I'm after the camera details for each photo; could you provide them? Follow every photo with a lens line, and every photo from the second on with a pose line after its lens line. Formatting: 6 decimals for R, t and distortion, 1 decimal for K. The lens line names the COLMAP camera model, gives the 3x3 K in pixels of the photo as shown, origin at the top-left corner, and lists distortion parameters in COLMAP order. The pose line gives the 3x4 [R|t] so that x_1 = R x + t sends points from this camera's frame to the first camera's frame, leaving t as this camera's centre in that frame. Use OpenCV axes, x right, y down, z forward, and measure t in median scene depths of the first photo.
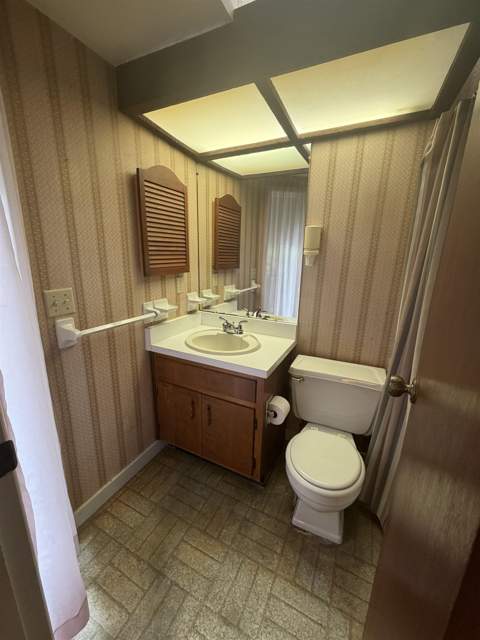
lens RADIAL K [[254.8, 0, 242.0], [0, 254.8, 318.3], [0, 0, 1]] dist [0.007270, -0.000911]
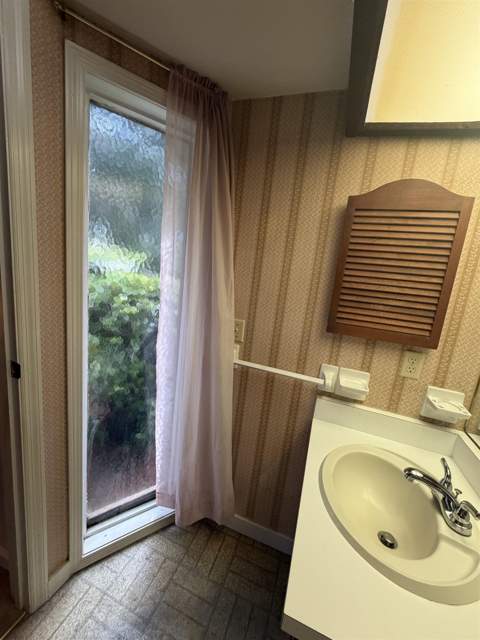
lens RADIAL K [[254.8, 0, 241.6], [0, 254.8, 321.7], [0, 0, 1]] dist [0.007270, -0.000911]
pose [[0.105169, 0.173560, -0.979192, 0.318664], [-0.348718, 0.928565, 0.127133, -0.185856], [0.931308, 0.328091, 0.158180, 0.588787]]
